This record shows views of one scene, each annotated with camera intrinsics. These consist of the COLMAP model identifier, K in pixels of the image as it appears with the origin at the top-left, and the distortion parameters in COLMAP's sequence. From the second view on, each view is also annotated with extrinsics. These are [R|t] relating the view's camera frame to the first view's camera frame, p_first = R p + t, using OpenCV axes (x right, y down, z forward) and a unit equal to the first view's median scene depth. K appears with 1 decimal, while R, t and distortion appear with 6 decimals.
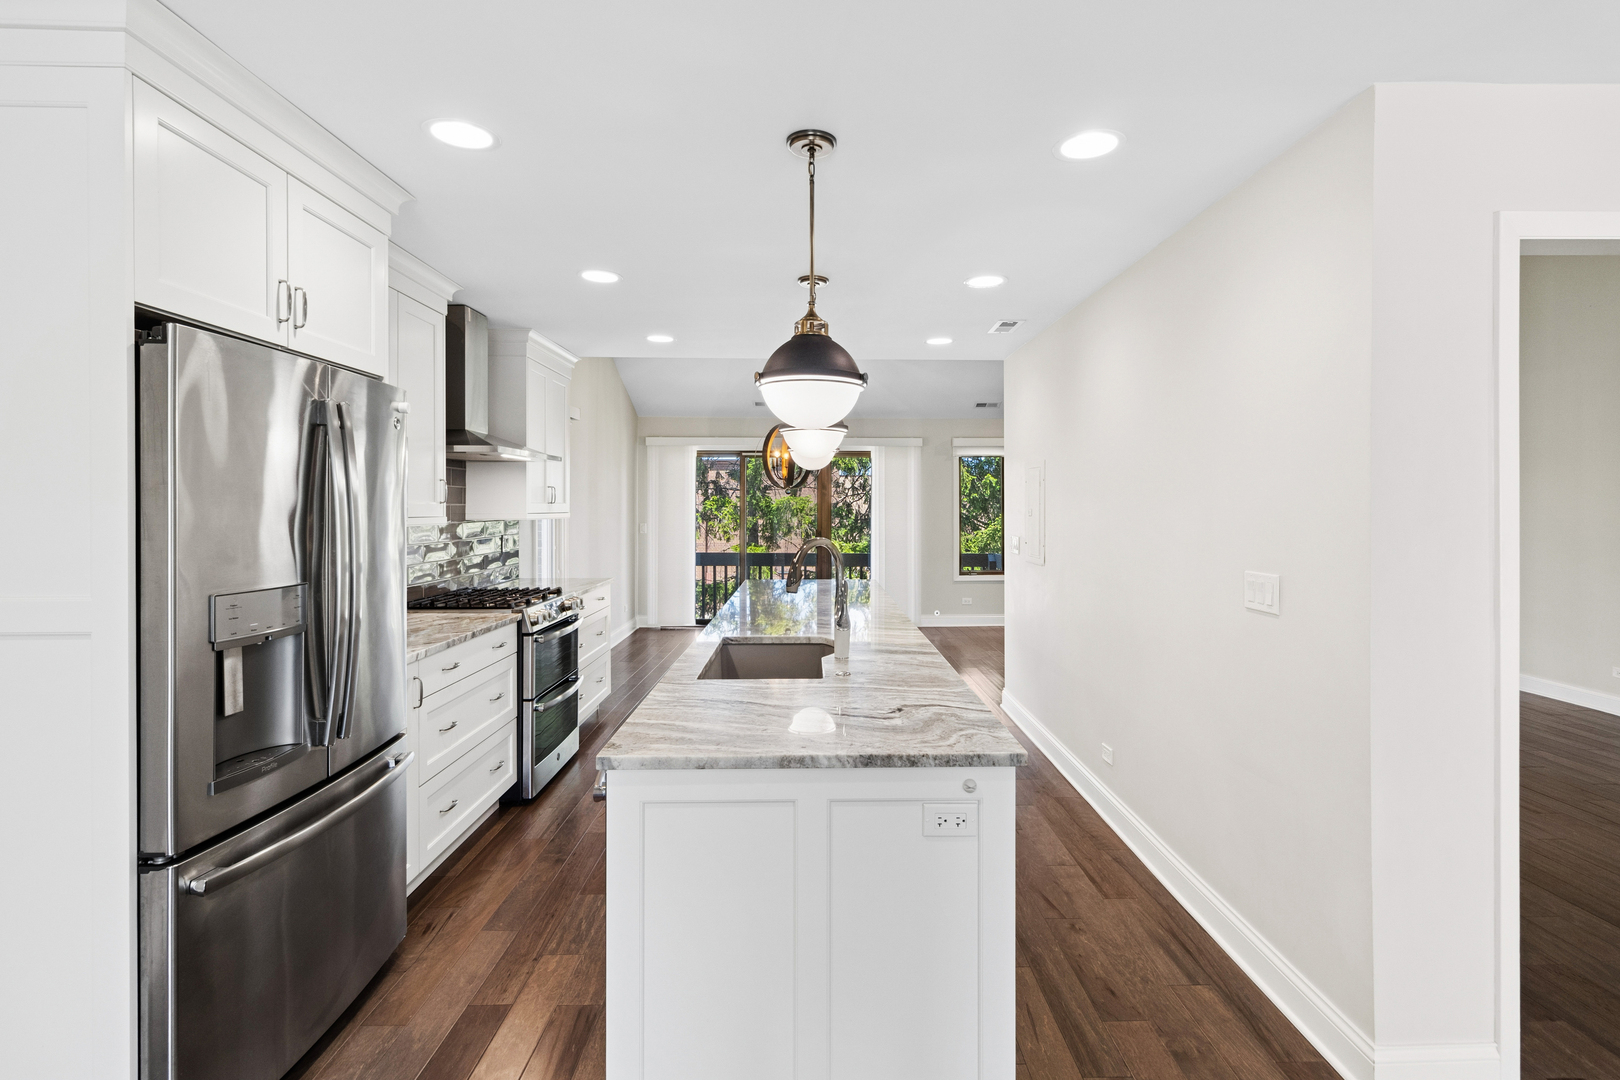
lens RADIAL K [[768.3, 0, 820.4], [0, 768.3, 511.6], [0, 0, 1]] dist [-0.000331, 0.000023]
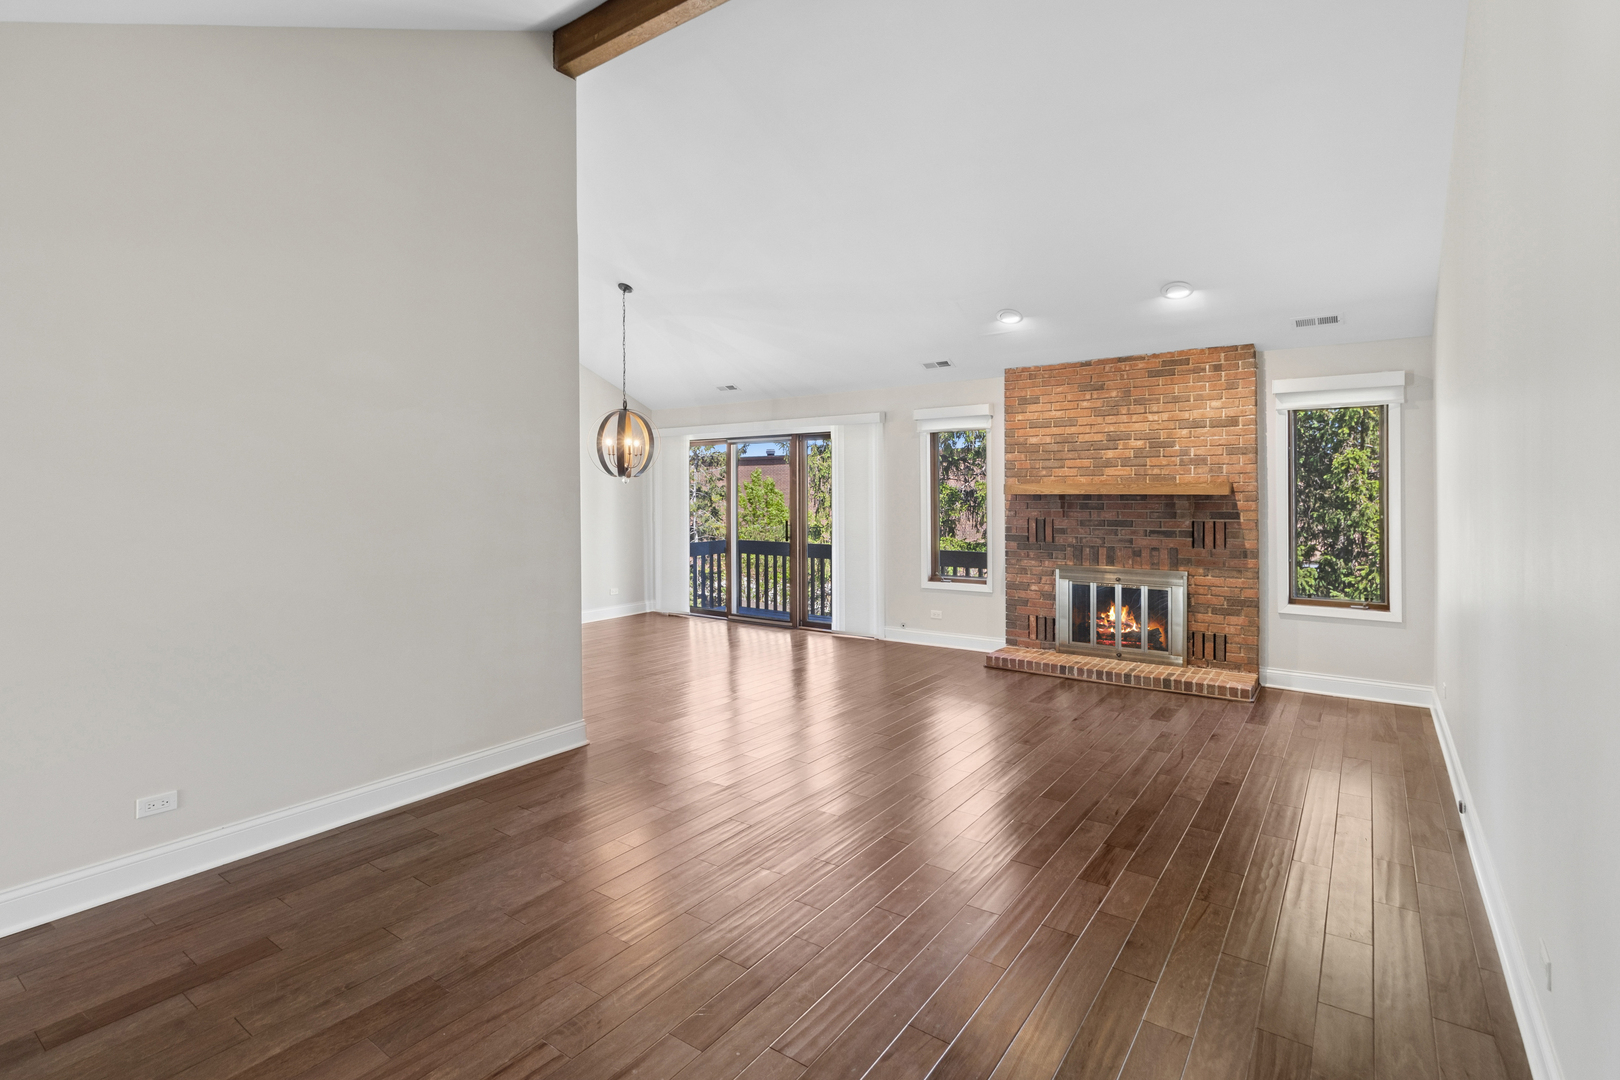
lens RADIAL K [[768.3, 0, 812.1], [0, 768.3, 490.4], [0, 0, 1]] dist [-0.000331, 0.000023]
pose [[0.790800, -0.004057, -0.612061, 2.751367], [-0.000241, 0.999976, -0.006939, -0.026554], [0.612075, 0.005635, 0.790780, 1.407040]]
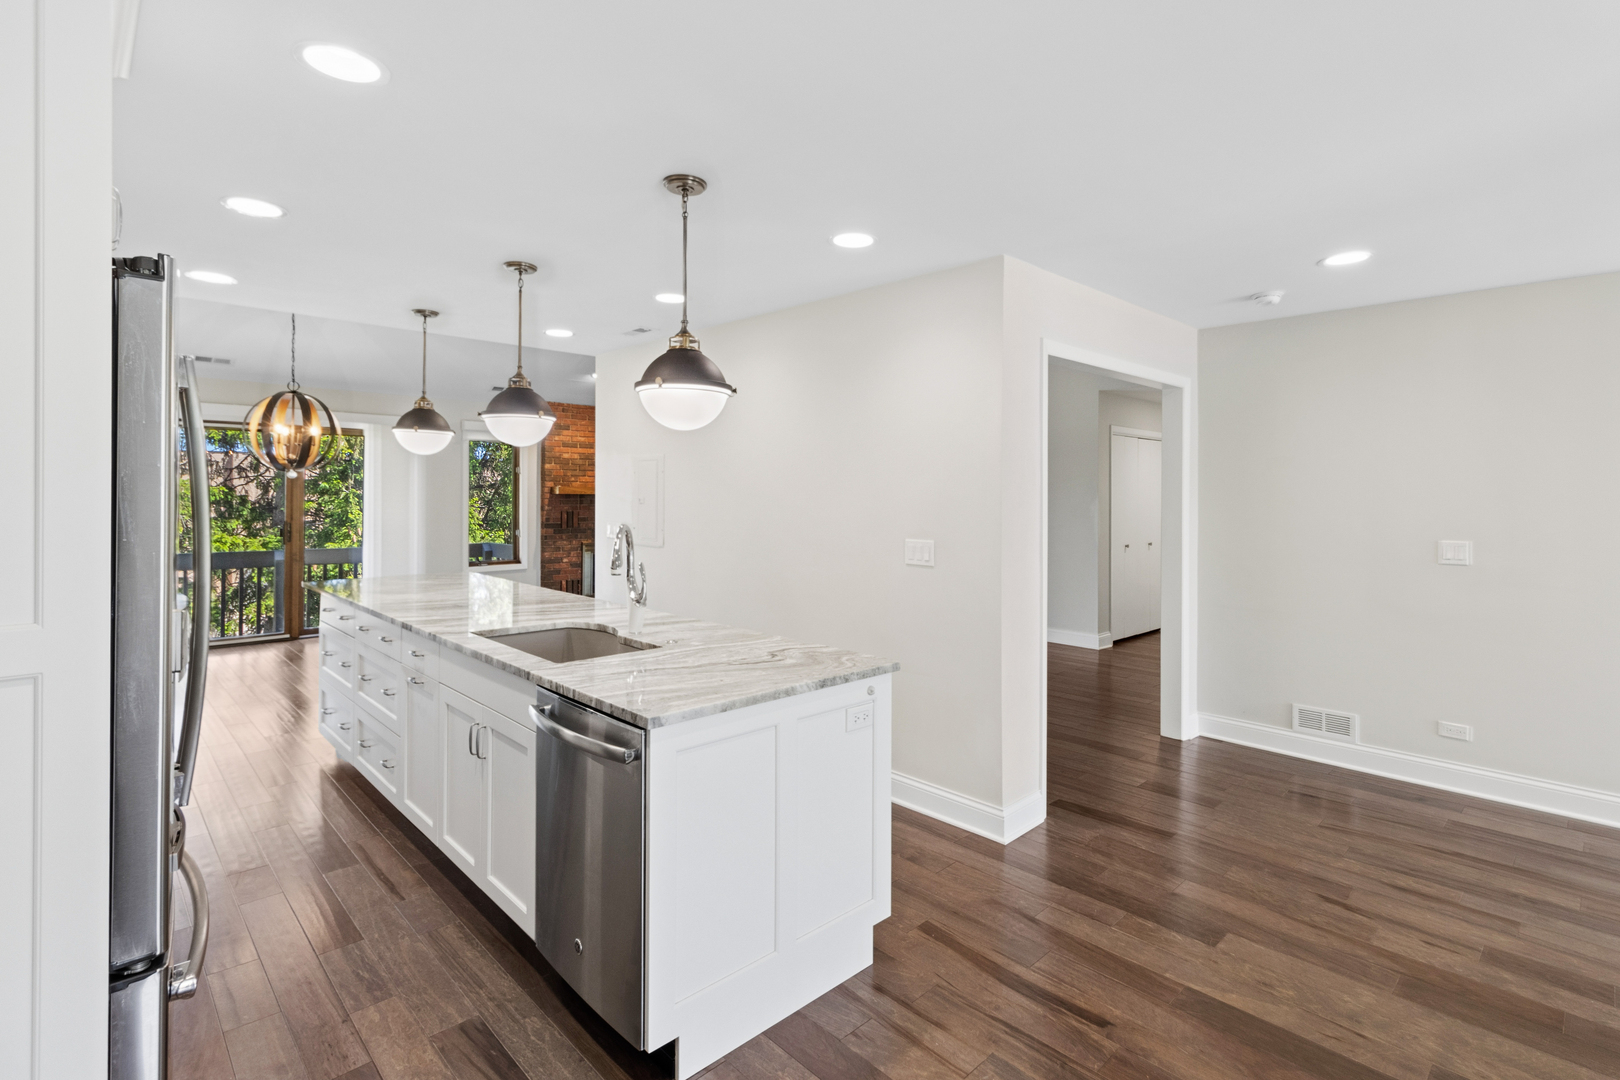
lens RADIAL K [[768.3, 0, 846.7], [0, 768.3, 494.8], [0, 0, 1]] dist [-0.000331, 0.000023]
pose [[0.726044, 0.004543, 0.687634, -0.633831], [-0.000808, 0.999983, -0.005753, -0.002436], [-0.687648, 0.003621, 0.726035, -0.015923]]
